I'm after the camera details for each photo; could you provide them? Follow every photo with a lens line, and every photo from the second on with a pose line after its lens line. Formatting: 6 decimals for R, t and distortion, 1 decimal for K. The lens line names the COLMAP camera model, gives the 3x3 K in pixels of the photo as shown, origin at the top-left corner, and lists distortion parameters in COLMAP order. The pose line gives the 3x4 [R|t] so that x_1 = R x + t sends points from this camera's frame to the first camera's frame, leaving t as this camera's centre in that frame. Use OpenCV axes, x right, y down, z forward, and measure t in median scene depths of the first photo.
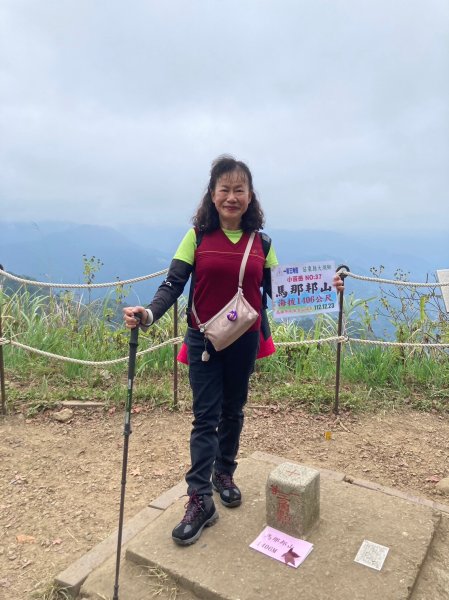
lens RADIAL K [[490.9, 0, 226.7], [0, 490.9, 299.8], [0, 0, 1]] dist [0.031386, -0.039927]
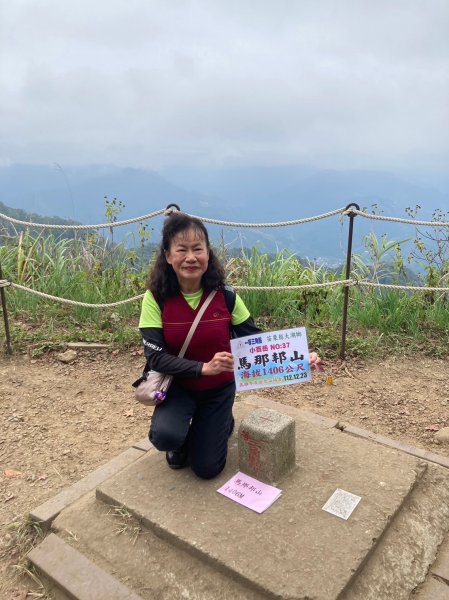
lens RADIAL K [[490.9, 0, 228.9], [0, 490.9, 302.4], [0, 0, 1]] dist [0.031386, -0.039927]
pose [[0.996541, 0.007184, -0.082792, 0.096139], [0.002744, 0.992869, 0.119181, 0.005081], [0.083058, -0.118995, 0.989415, 0.045432]]
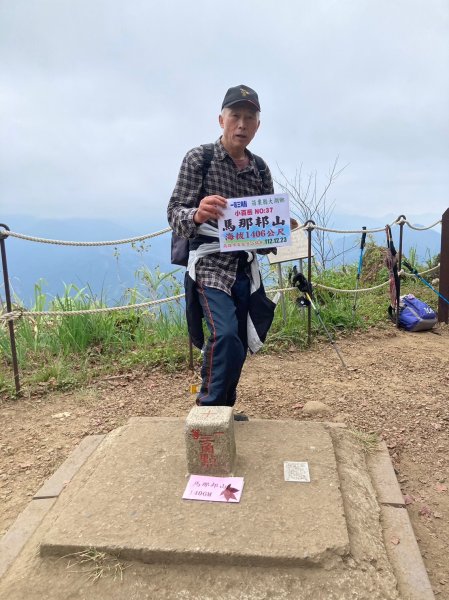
lens RADIAL K [[490.9, 0, 228.7], [0, 490.9, 315.4], [0, 0, 1]] dist [0.031386, -0.039927]
pose [[0.897055, -0.123846, 0.424211, -0.145931], [0.100541, 0.991950, 0.076987, 0.064429], [-0.430330, -0.026411, 0.902285, 0.091417]]
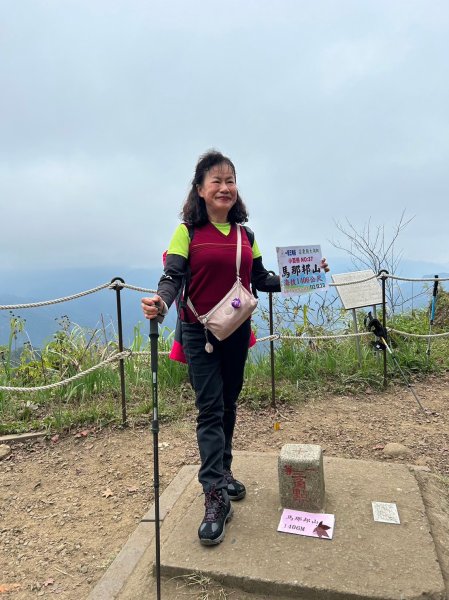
lens RADIAL K [[450.0, 0, 228.0], [0, 450.0, 300.6], [0, 0, 1]] dist [0.045081, -0.053747]
pose [[0.952753, -0.073727, 0.294663, -0.184629], [0.094009, 0.994037, -0.055250, 0.051916], [-0.288832, 0.080340, 0.954003, 0.077235]]
